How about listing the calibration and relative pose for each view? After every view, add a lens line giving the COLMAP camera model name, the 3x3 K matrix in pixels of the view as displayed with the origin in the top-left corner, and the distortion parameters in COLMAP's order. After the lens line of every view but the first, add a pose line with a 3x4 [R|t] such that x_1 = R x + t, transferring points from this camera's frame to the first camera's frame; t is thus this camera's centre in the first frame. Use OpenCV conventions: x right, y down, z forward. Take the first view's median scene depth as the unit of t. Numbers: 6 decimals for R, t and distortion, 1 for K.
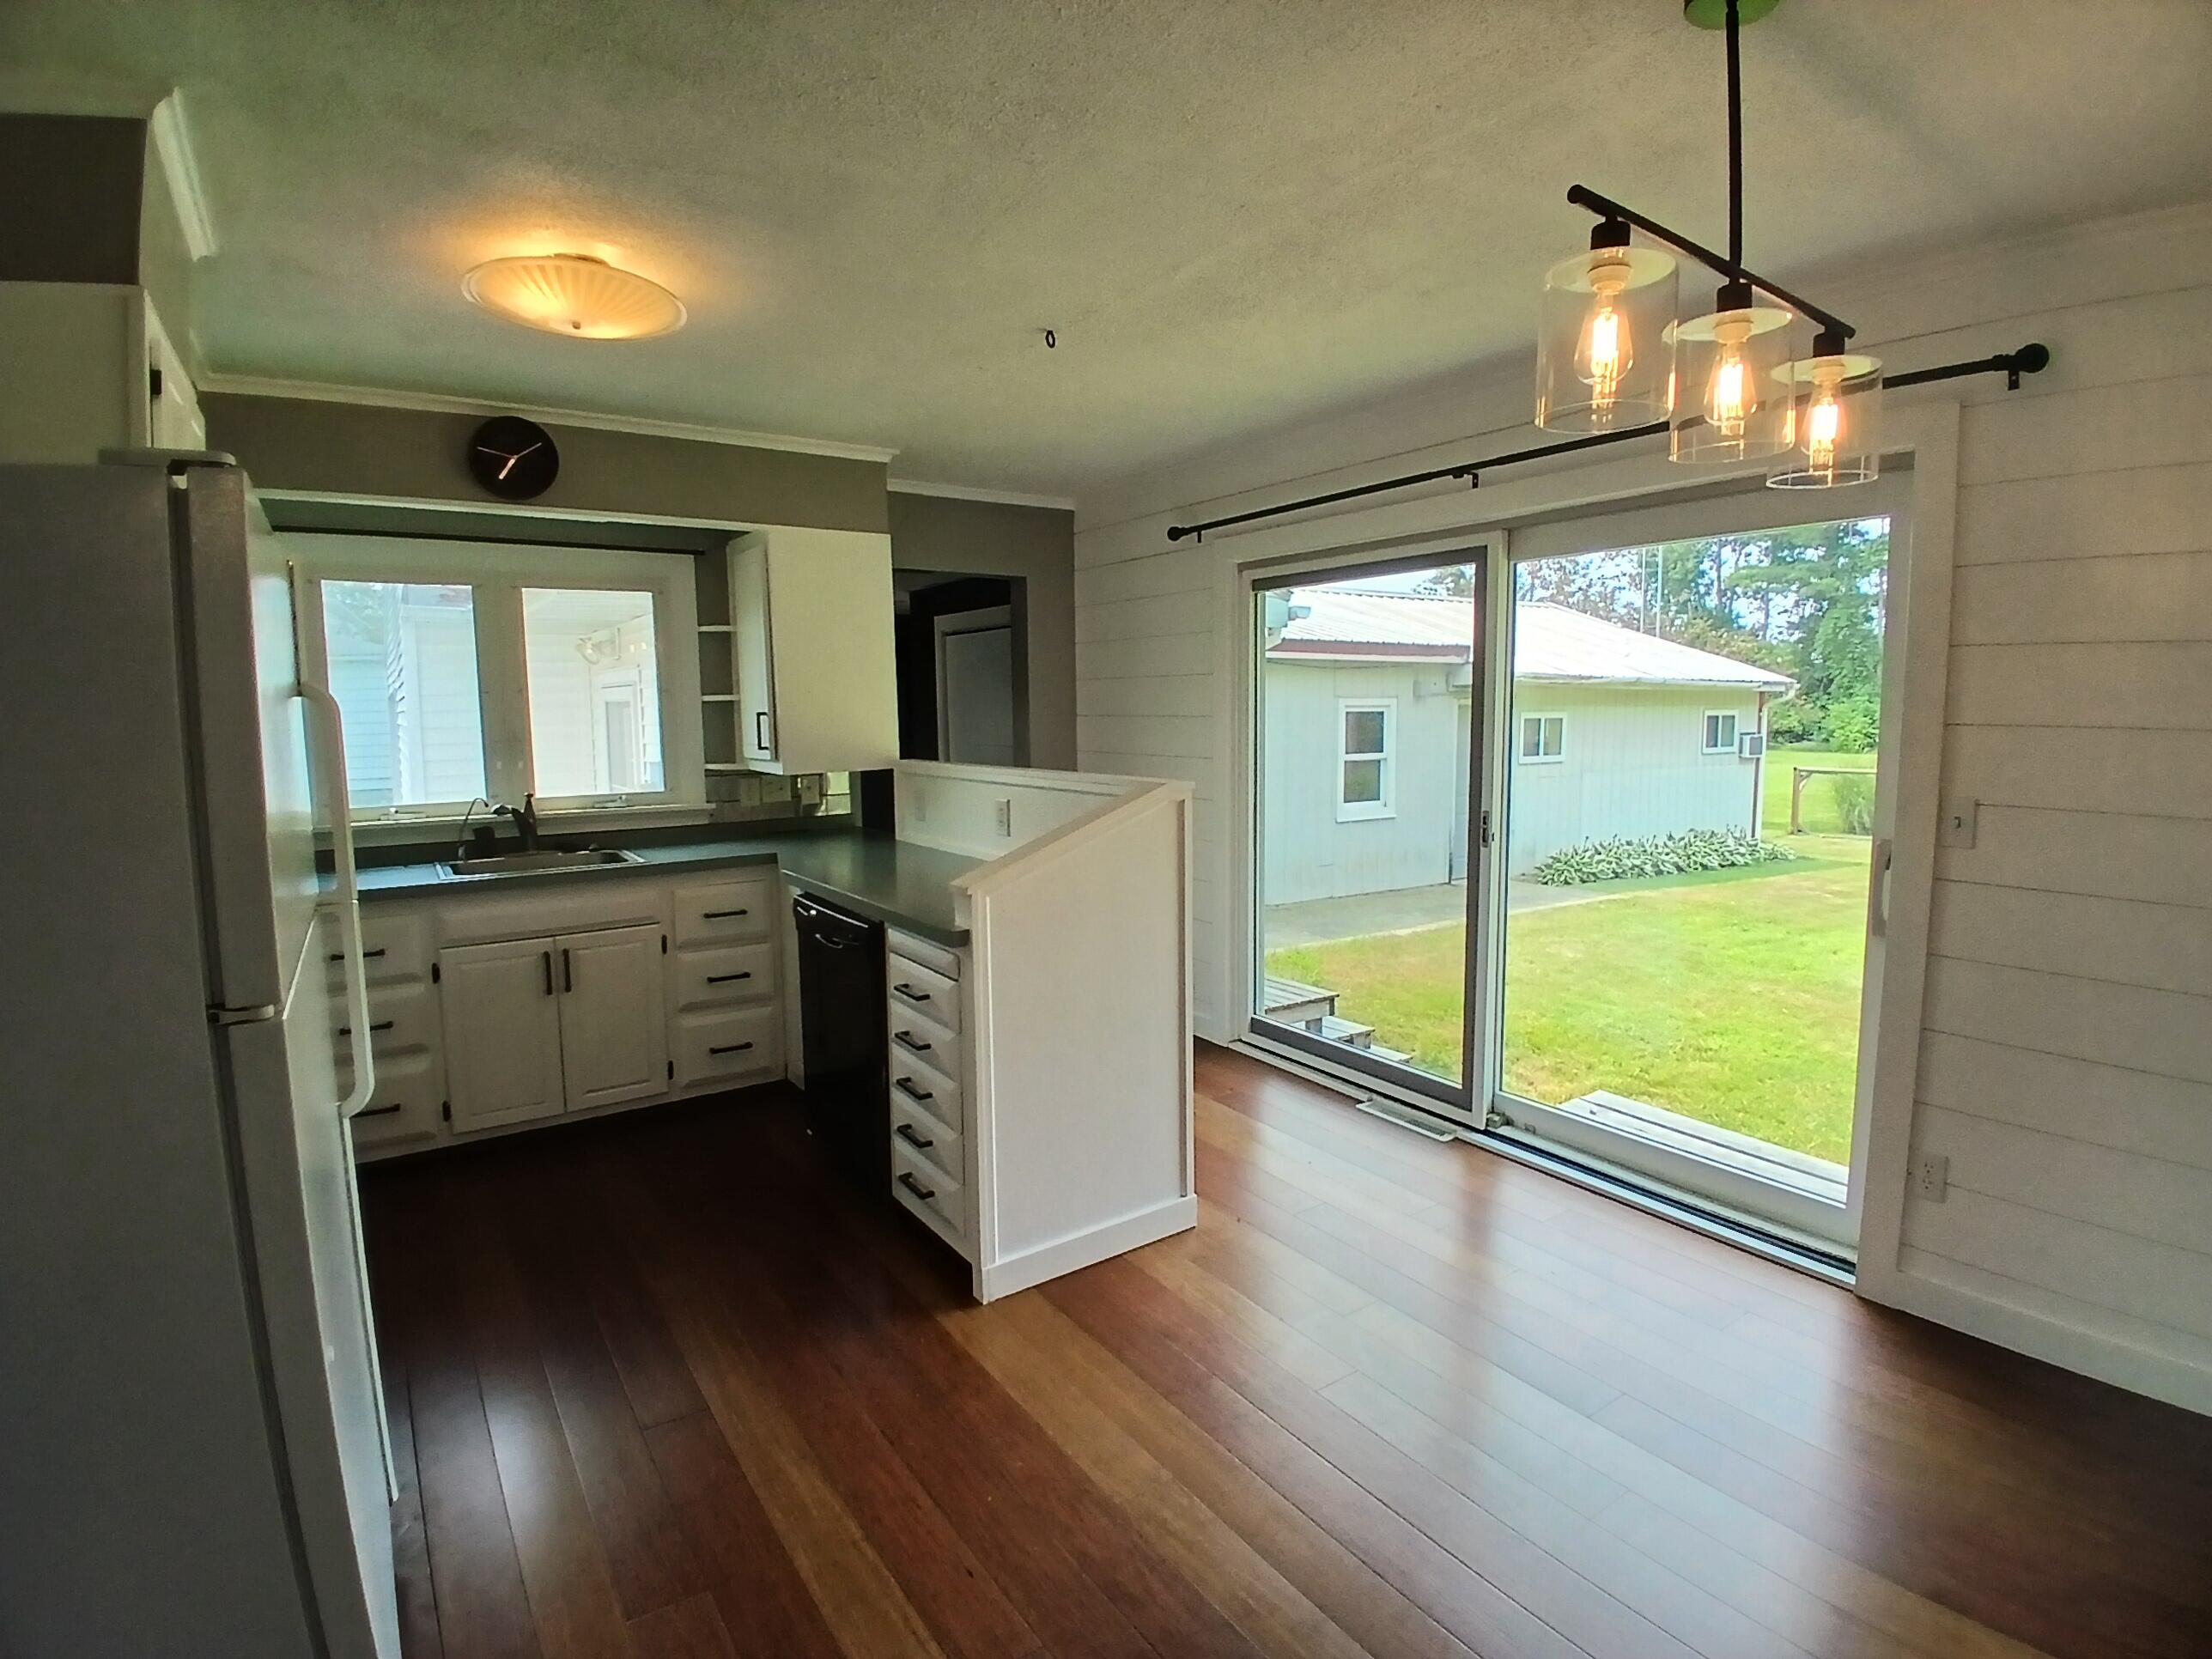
lens RADIAL K [[1102.0, 0, 1106.0], [0, 1102.0, 829.5], [0, 0, 1]] dist [0.003797, -0.045965]
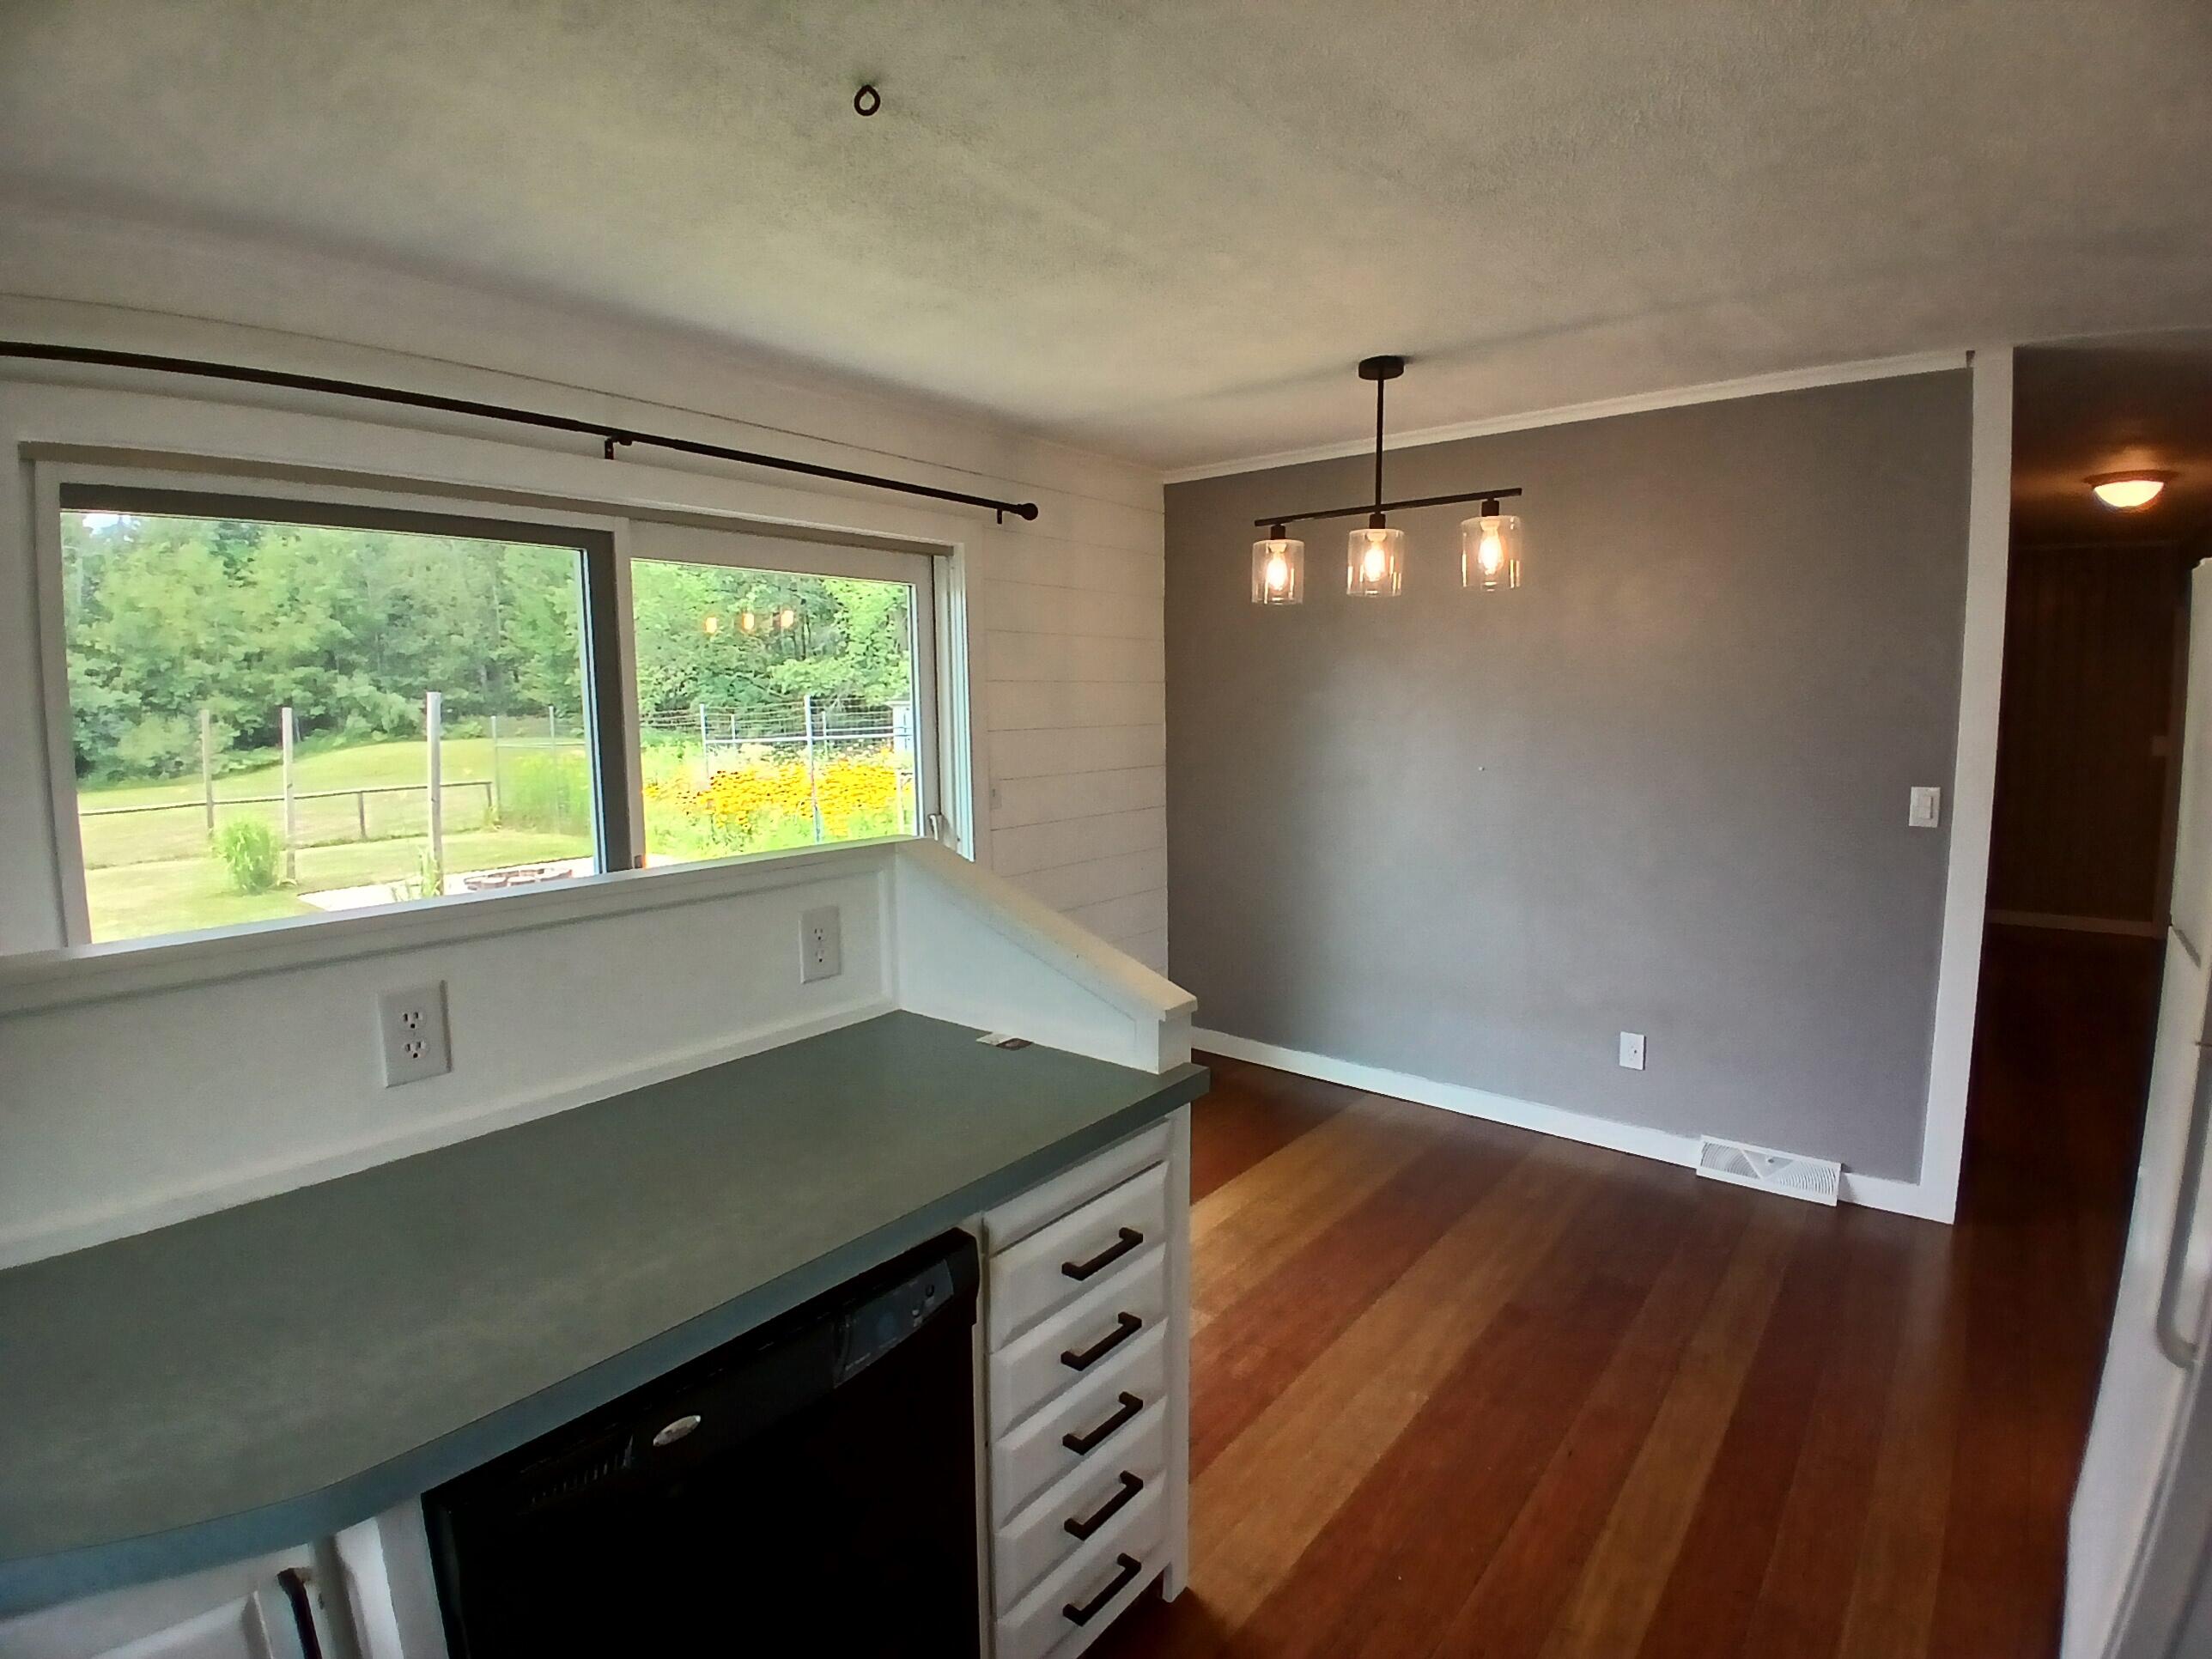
lens RADIAL K [[1083.6, 0, 1107.5], [0, 1083.6, 813.2], [0, 0, 1]] dist [0.000367, -0.043535]
pose [[-0.278764, -0.092619, 0.955883, -0.665953], [0.121362, 0.983962, 0.130732, -0.137227], [-0.952660, 0.152451, -0.263053, 1.087031]]
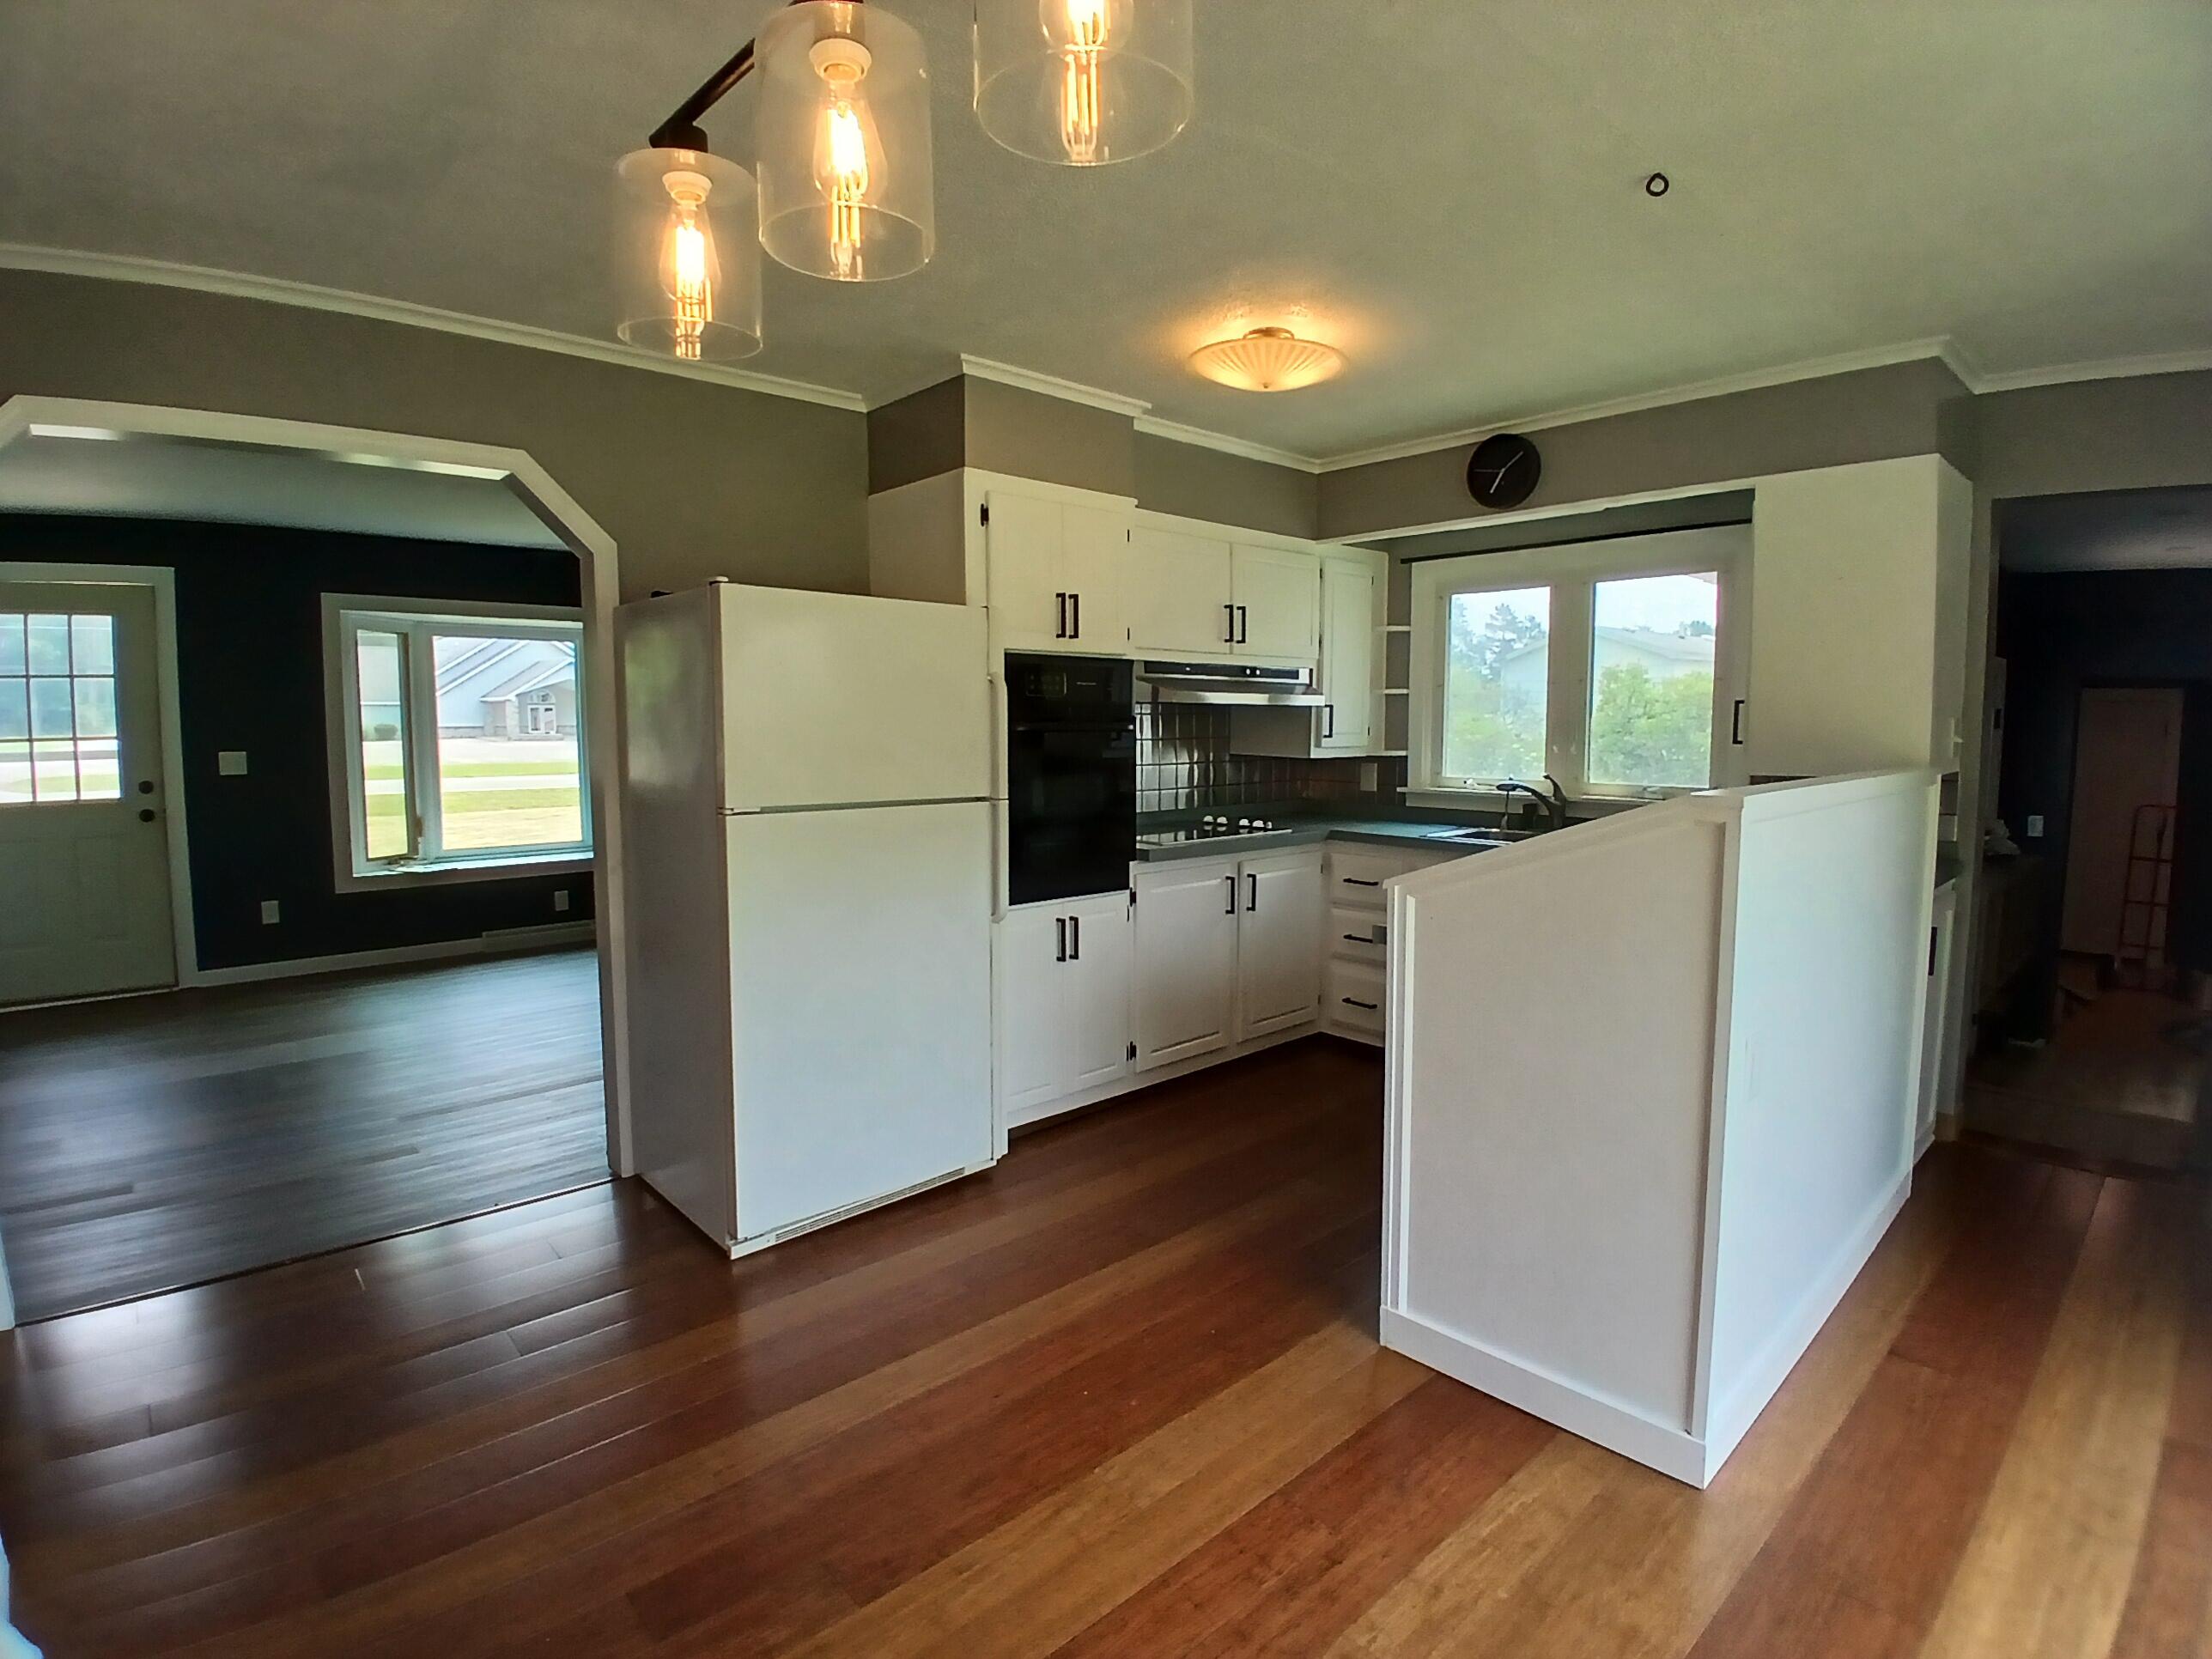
lens RADIAL K [[1108.2, 0, 1097.4], [0, 1108.2, 816.6], [0, 0, 1]] dist [0.002463, -0.046662]
pose [[0.131274, 0.097478, -0.986542, 0.663594], [-0.119625, 0.989440, 0.081847, -0.038148], [0.984102, 0.107271, 0.141548, 0.564313]]
